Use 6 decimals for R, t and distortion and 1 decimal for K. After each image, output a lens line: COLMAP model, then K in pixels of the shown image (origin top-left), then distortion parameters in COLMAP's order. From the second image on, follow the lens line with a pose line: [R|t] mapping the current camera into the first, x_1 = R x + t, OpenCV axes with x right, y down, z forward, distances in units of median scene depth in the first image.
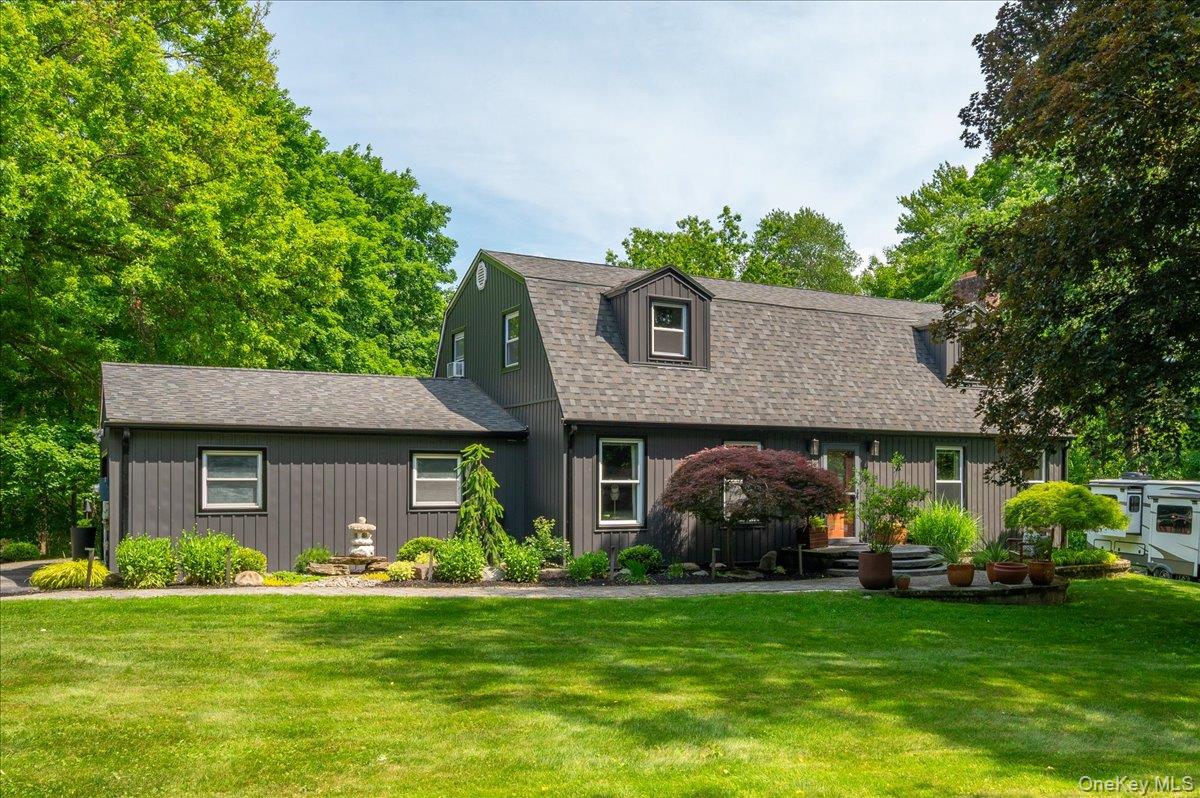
lens RADIAL K [[832.4, 0, 600.0], [0, 832.4, 399.0], [0, 0, 1]] dist [0.003156, -0.002868]
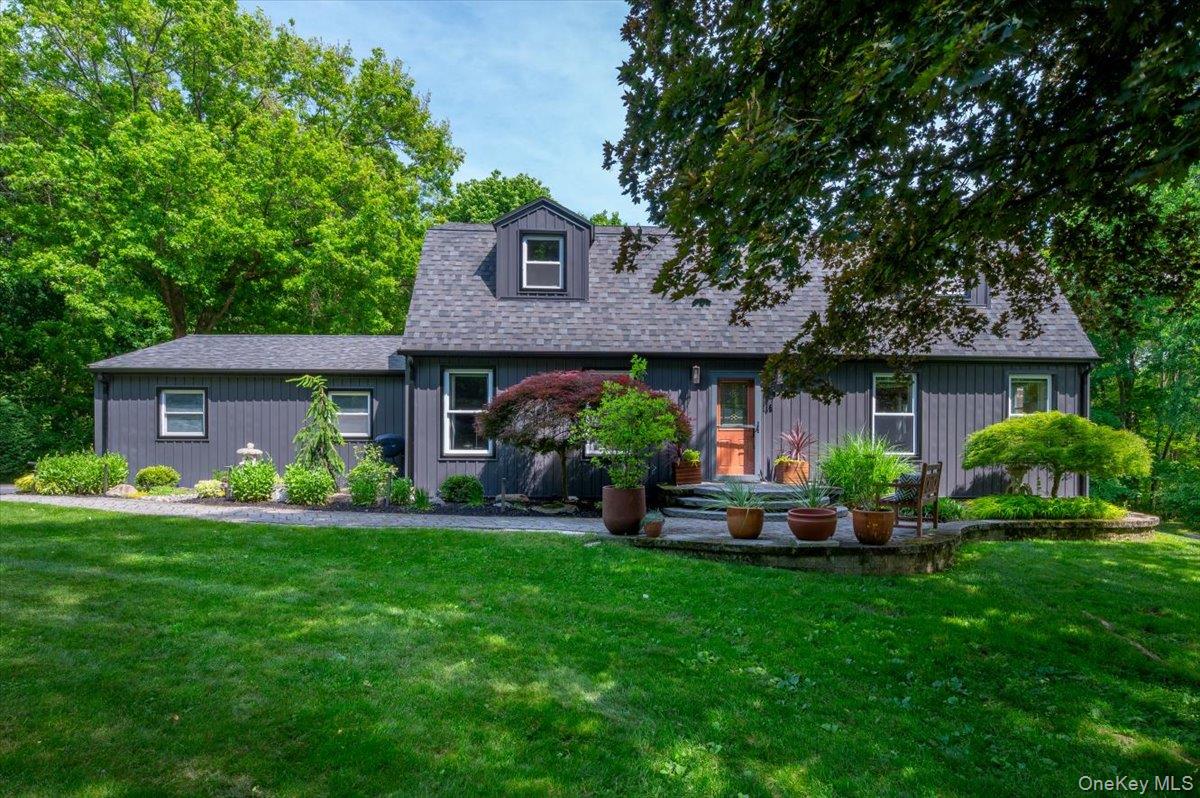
lens RADIAL K [[560.7, 0, 600.0], [0, 560.7, 399.0], [0, 0, 1]] dist [-0.000861, -0.000091]
pose [[0.927187, -0.024825, -0.373775, 0.409055], [0.031584, 0.999429, 0.011967, 0.077463], [0.373265, -0.022901, 0.927442, 0.413030]]
